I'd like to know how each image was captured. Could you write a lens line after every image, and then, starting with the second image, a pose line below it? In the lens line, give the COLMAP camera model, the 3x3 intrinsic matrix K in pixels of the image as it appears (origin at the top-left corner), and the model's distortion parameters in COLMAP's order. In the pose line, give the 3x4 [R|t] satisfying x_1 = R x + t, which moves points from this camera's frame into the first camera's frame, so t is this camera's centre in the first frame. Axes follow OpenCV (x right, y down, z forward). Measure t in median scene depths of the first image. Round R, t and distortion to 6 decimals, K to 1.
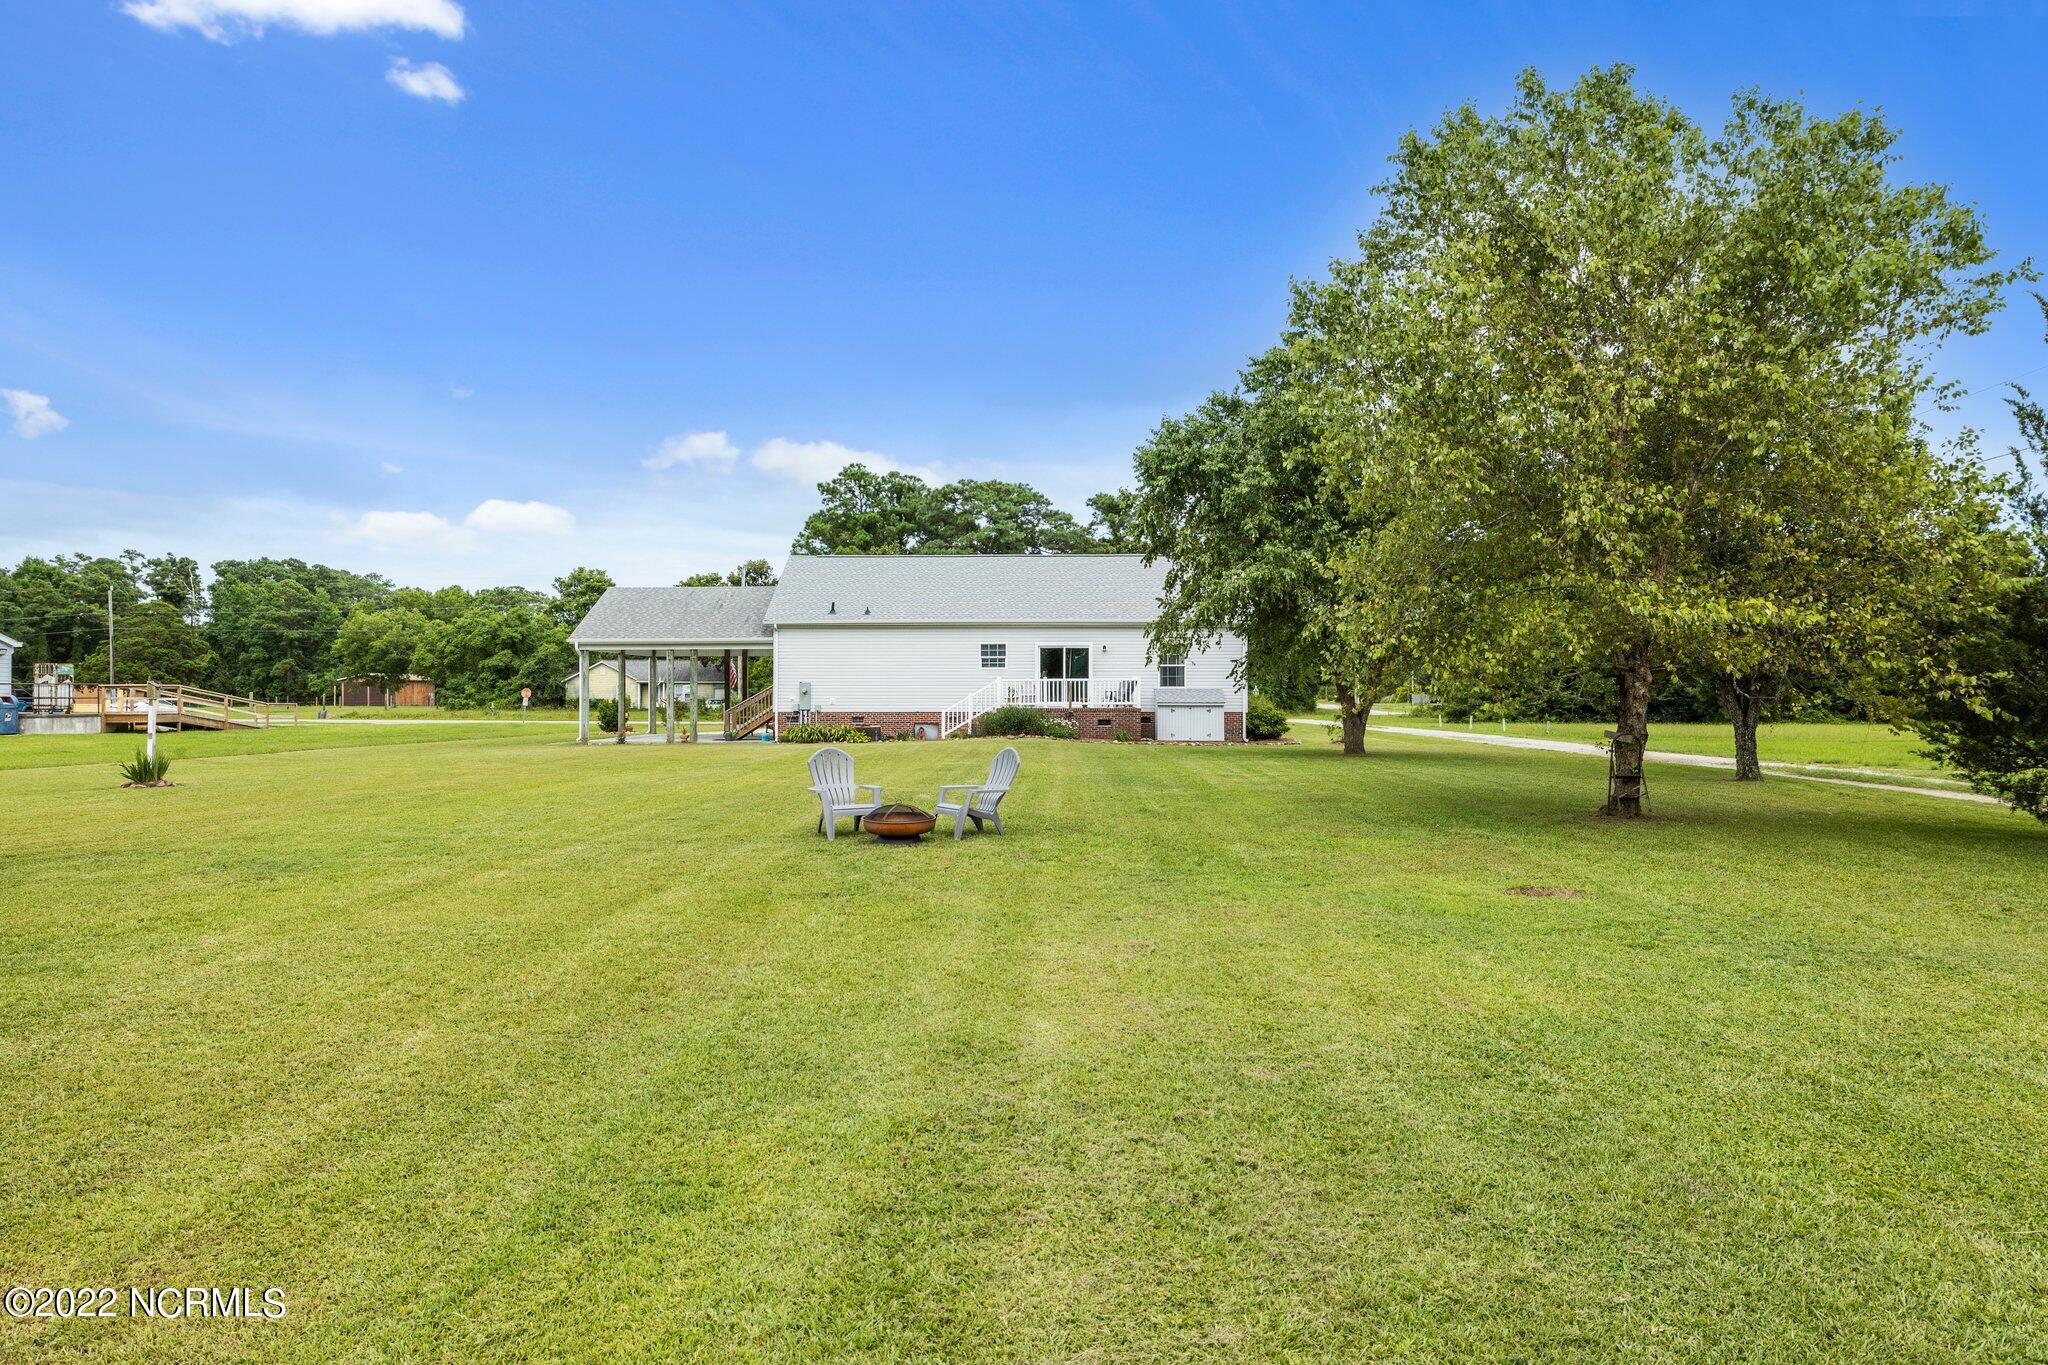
lens RADIAL K [[1298.9, 0, 1024.0], [0, 1298.9, 682.5], [0, 0, 1]] dist [0.001171, 0.000201]
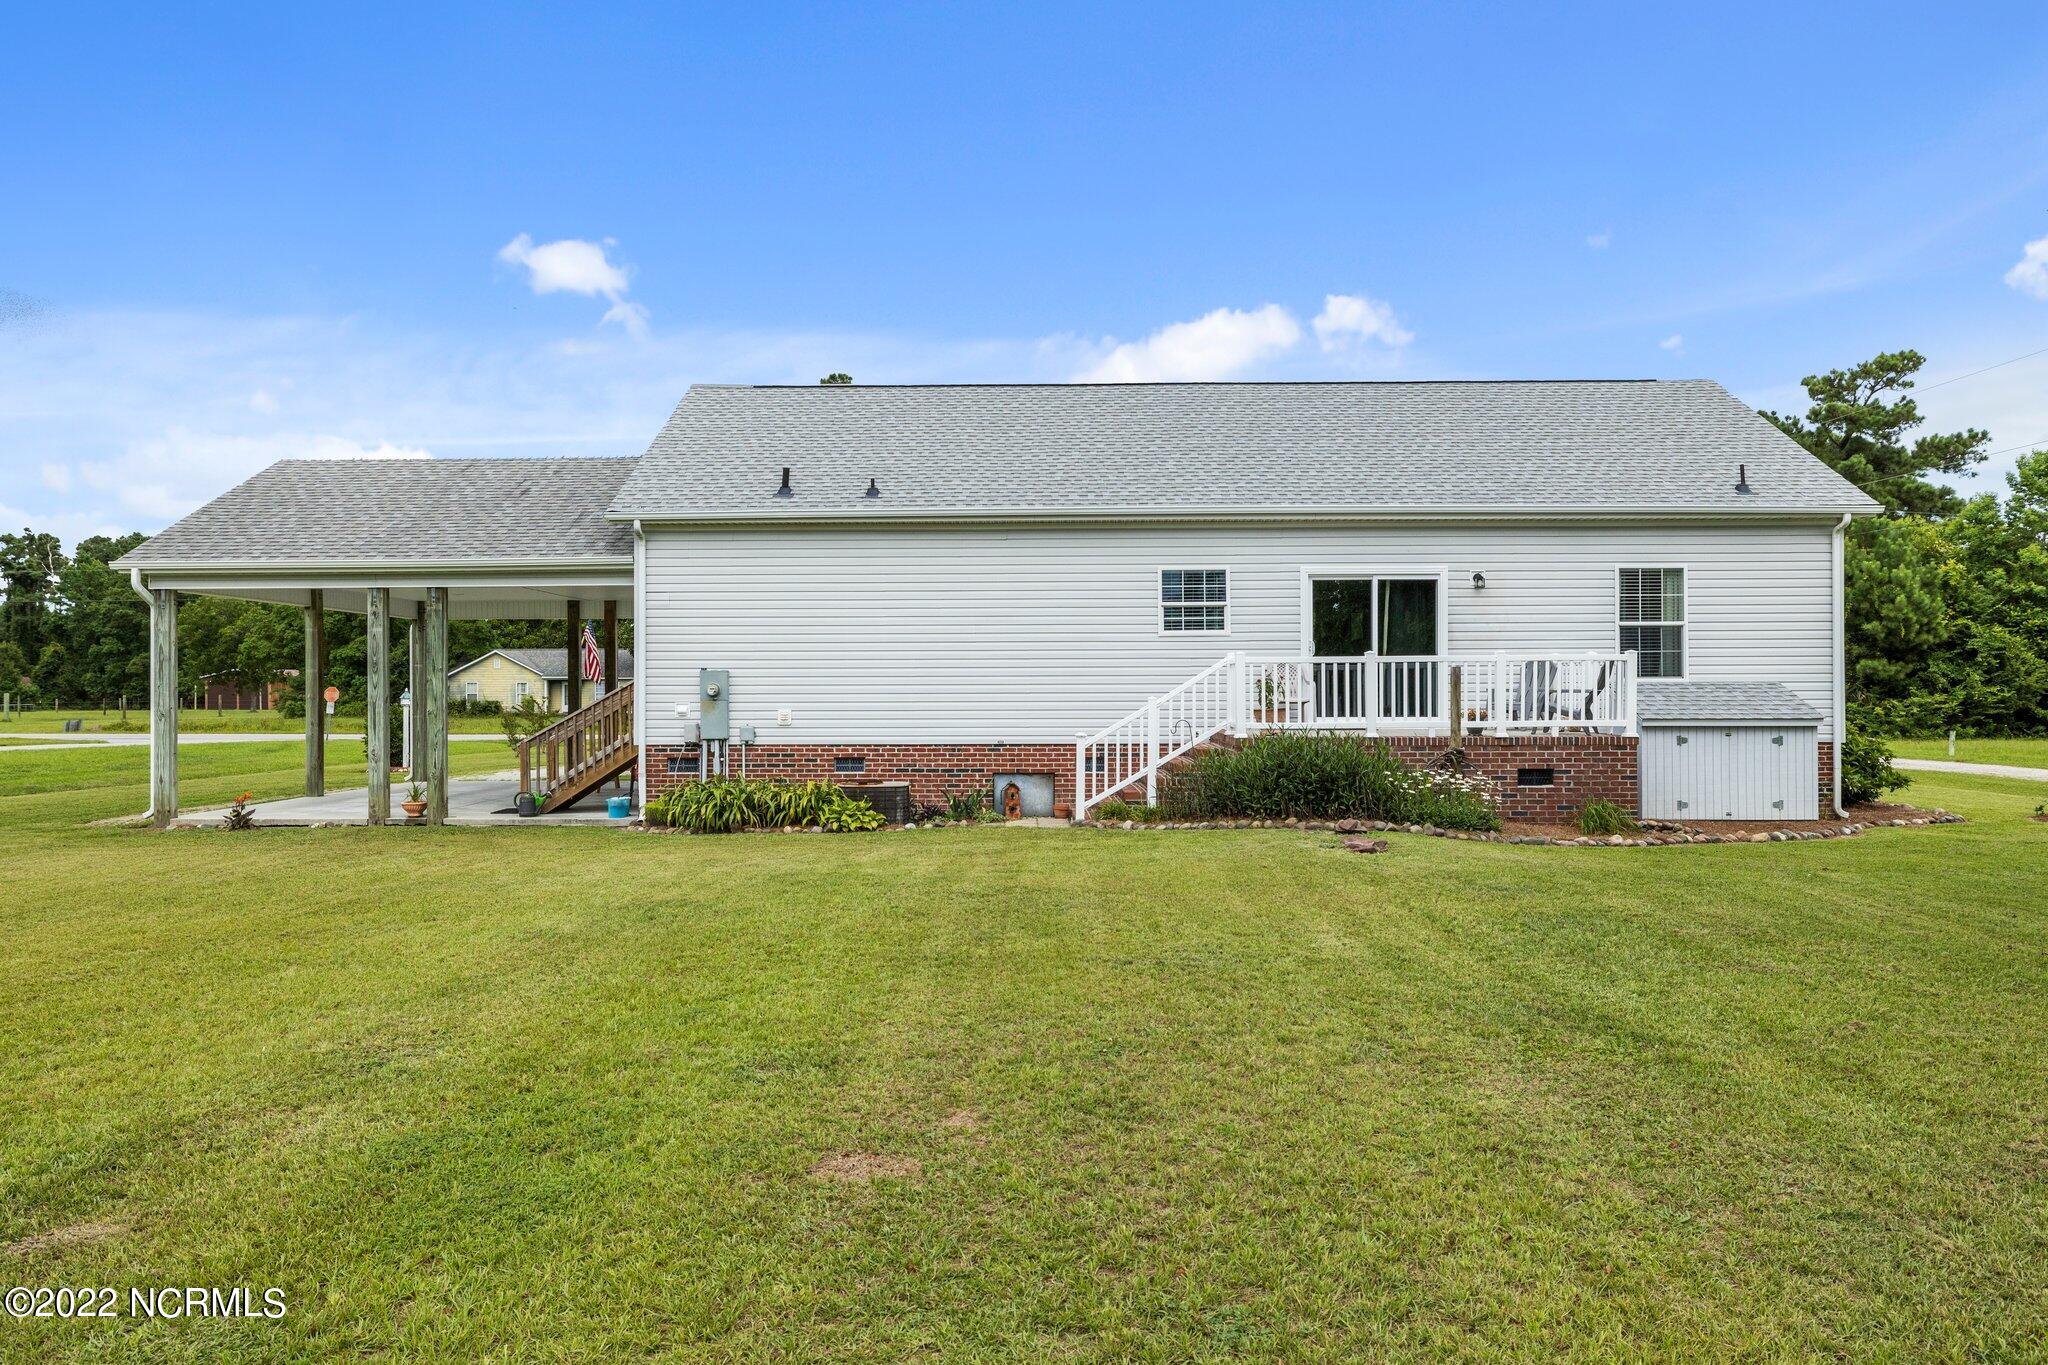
lens RADIAL K [[1410.9, 0, 1024.0], [0, 1410.9, 682.5], [0, 0, 1]] dist [-0.002687, -0.000453]
pose [[0.999994, -0.002813, 0.002165, -0.075952], [0.002808, 0.999994, 0.002167, 0.003199], [-0.002171, -0.002161, 0.999995, 0.573119]]
